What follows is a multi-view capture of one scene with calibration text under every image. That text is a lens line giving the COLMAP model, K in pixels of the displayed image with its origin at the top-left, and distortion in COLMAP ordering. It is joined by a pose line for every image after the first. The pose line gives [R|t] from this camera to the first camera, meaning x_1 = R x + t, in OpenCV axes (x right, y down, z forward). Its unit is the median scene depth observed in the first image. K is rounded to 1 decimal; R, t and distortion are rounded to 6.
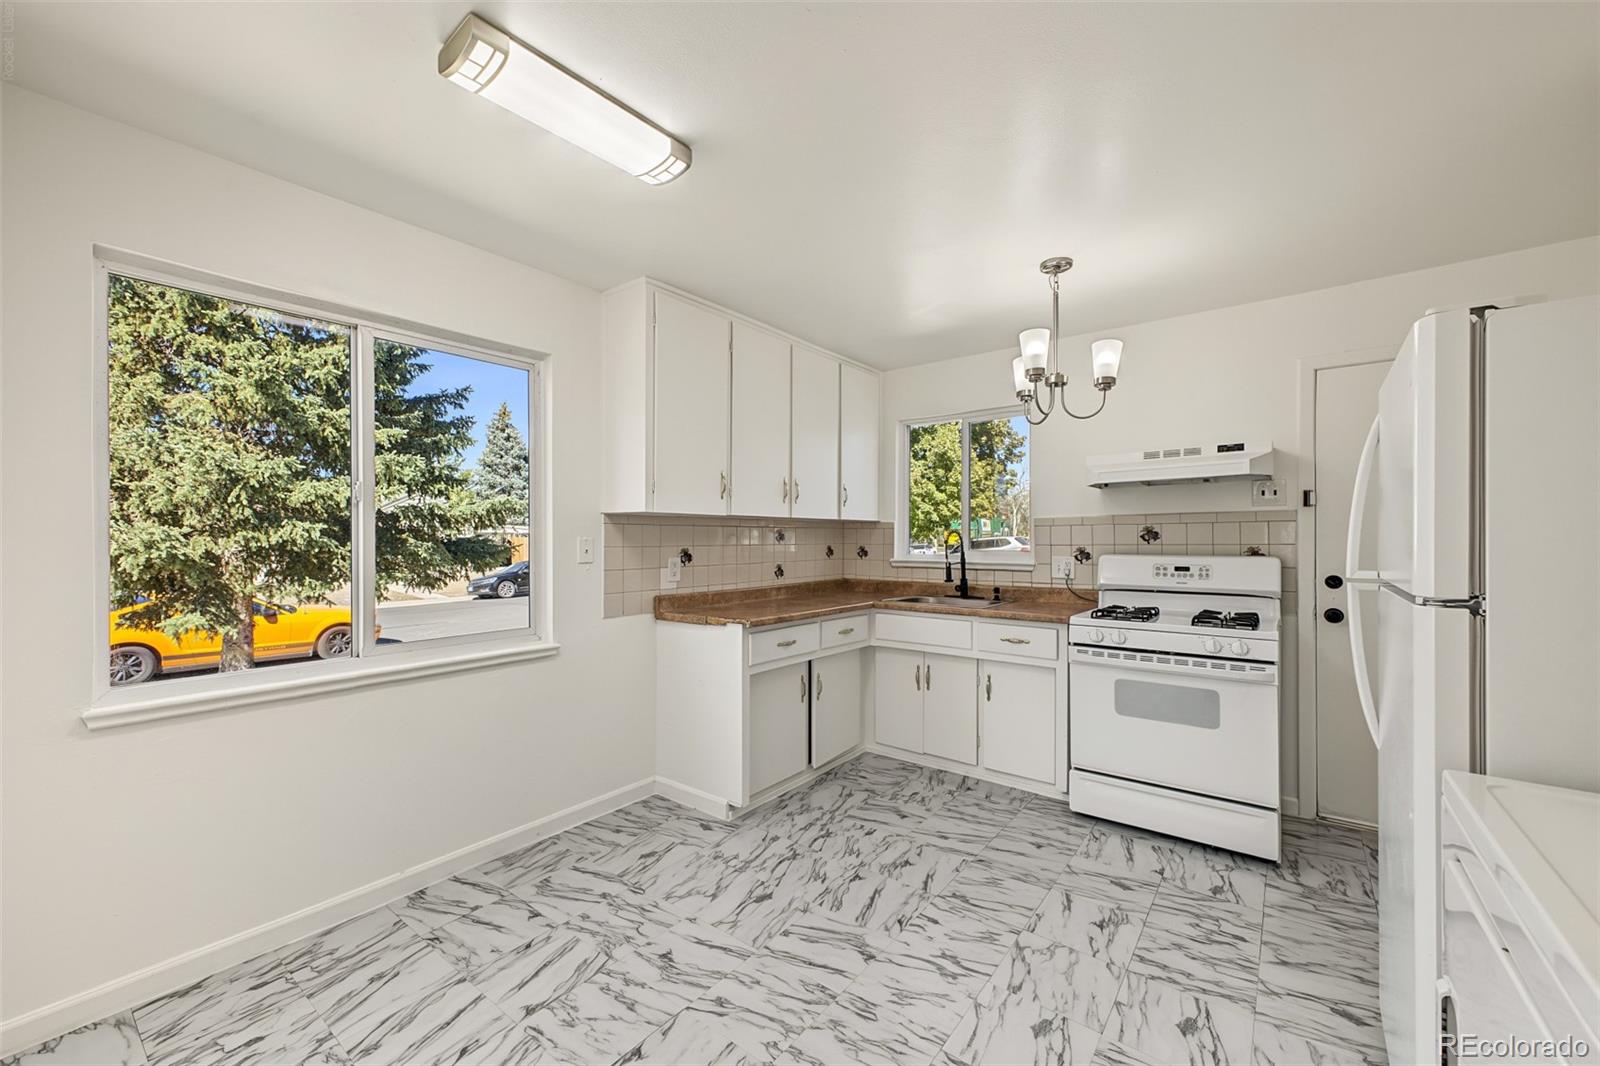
lens RADIAL K [[631.3, 0, 799.6], [0, 631.3, 537.0], [0, 0, 1]] dist [0.011134, -0.000599]
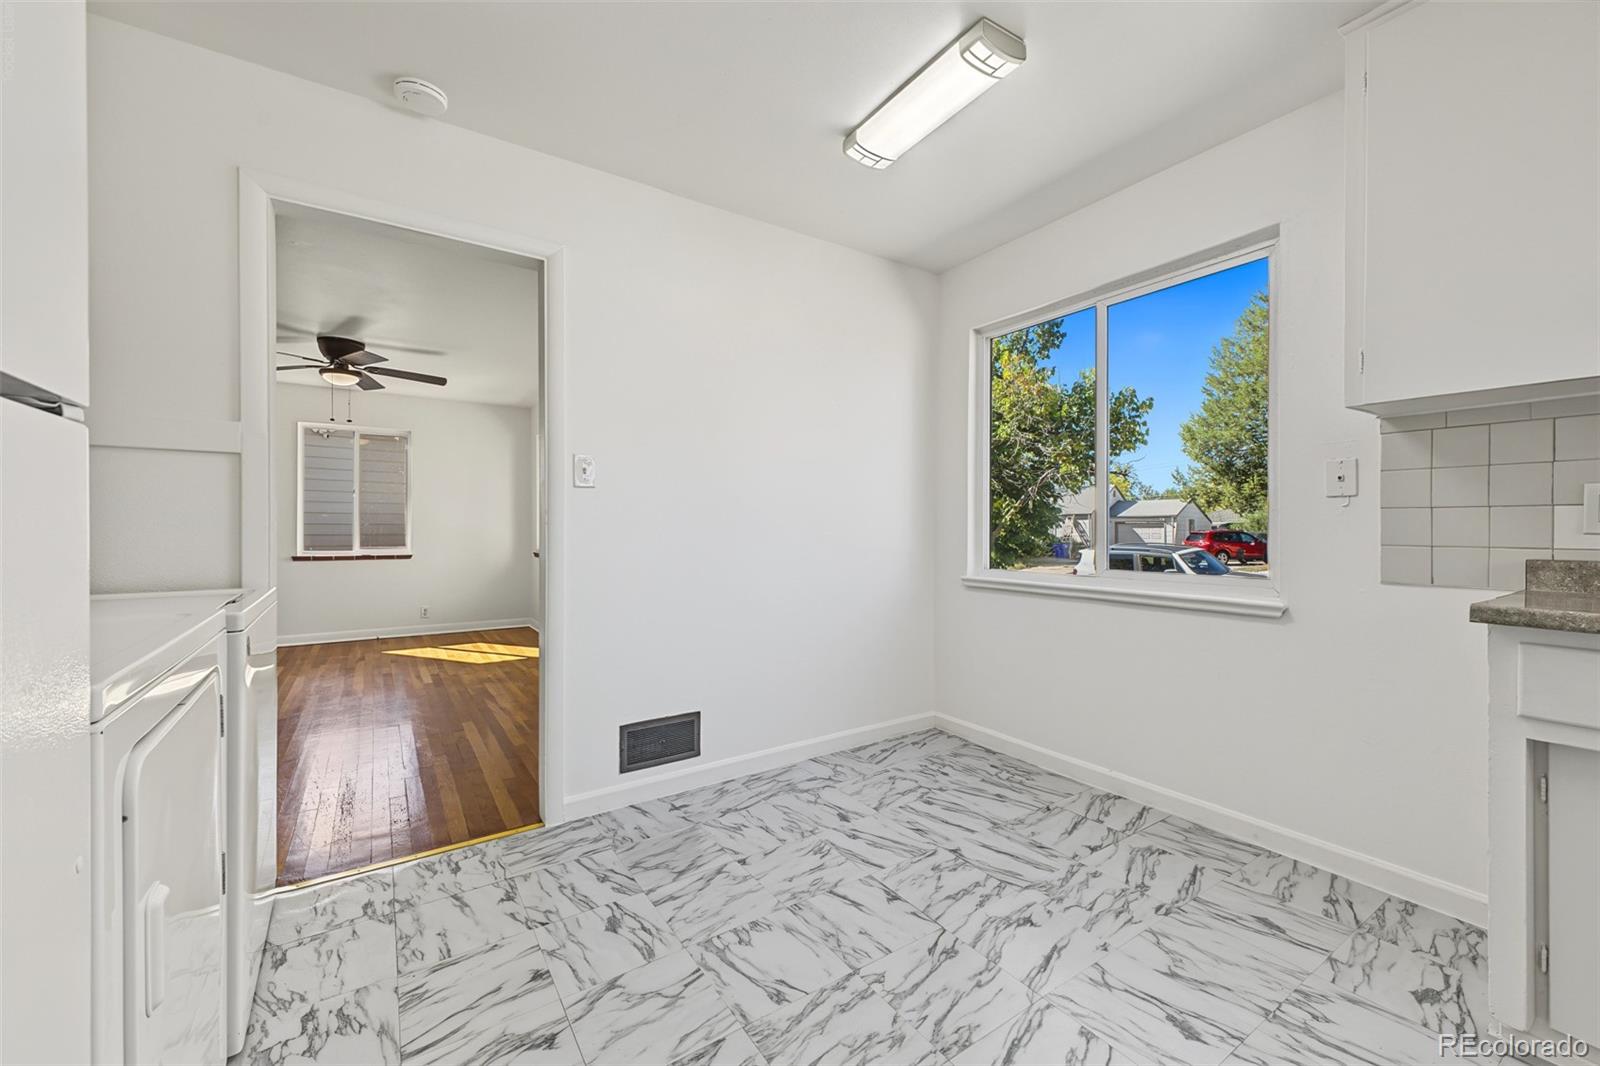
lens RADIAL K [[630.6, 0, 800.3], [0, 630.6, 526.7], [0, 0, 1]] dist [0.022686, -0.007873]
pose [[-0.314992, 0.000179, -0.949094, 0.490858], [0.003219, 0.999994, -0.000880, 0.071884], [0.949089, -0.003332, -0.314991, 0.655803]]
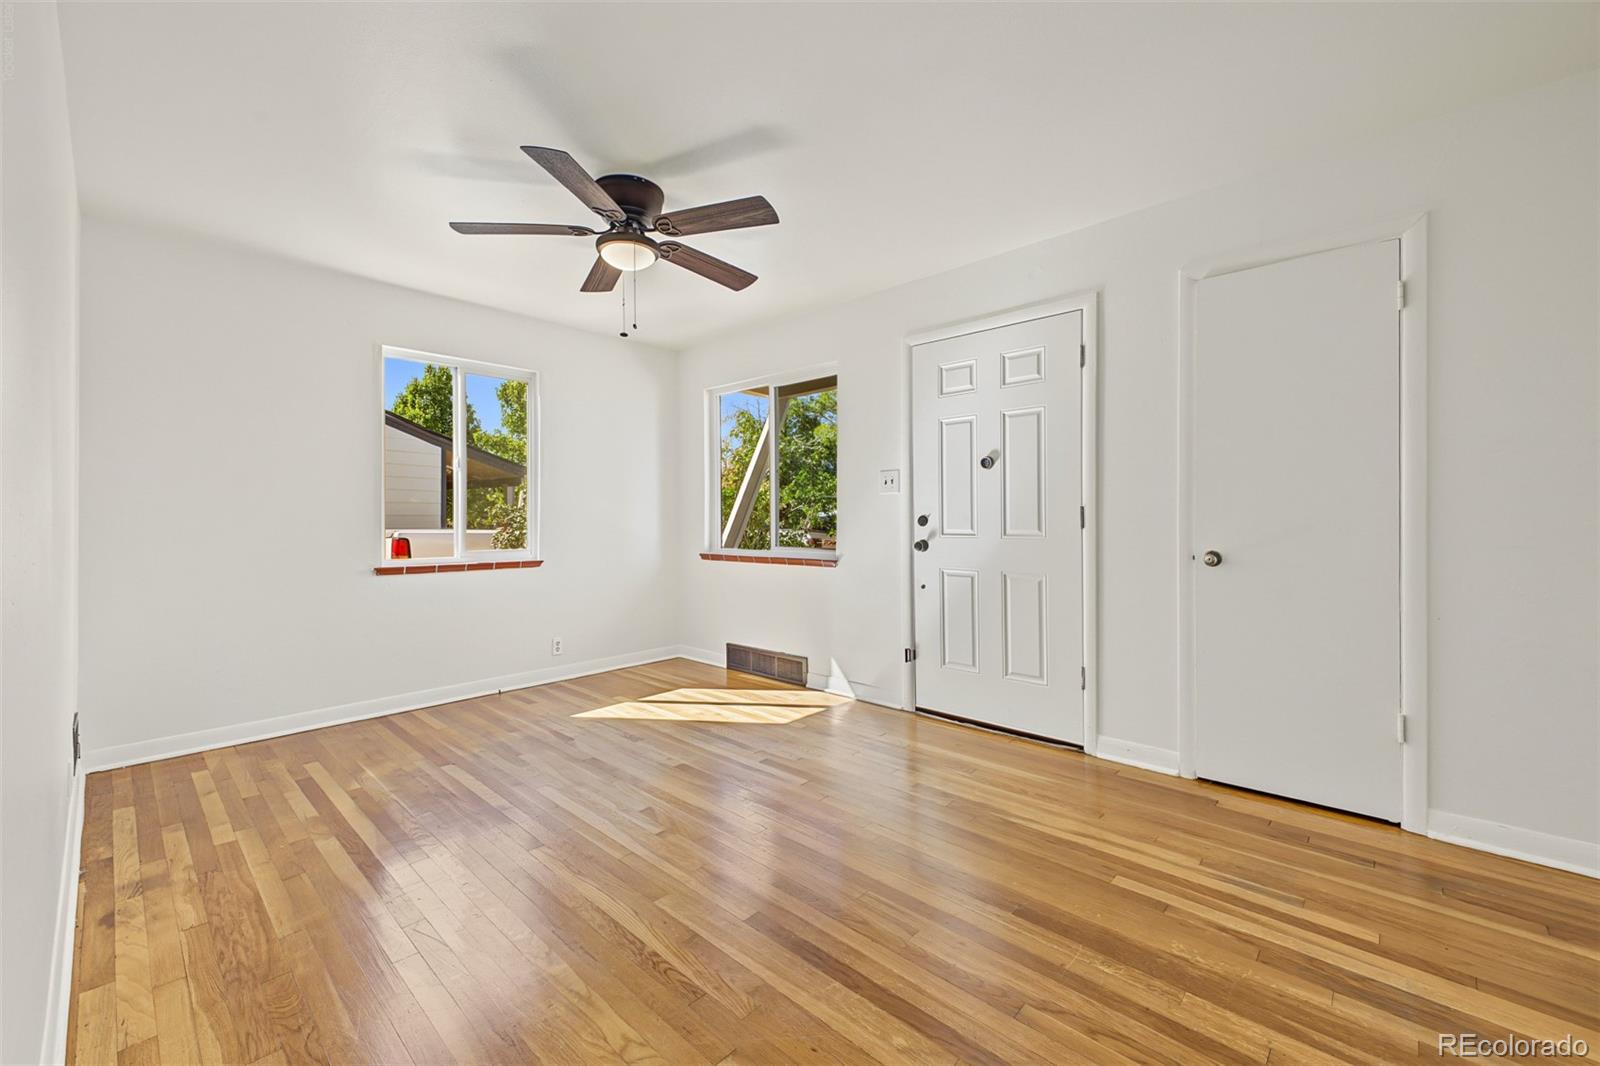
lens RADIAL K [[637.1, 0, 799.8], [0, 637.1, 520.2], [0, 0, 1]] dist [0.024131, -0.006778]
pose [[-0.089249, 0.007852, -0.995978, 0.232130], [0.005387, 0.999958, 0.007401, 0.062982], [0.995995, -0.004705, -0.089287, -0.589699]]
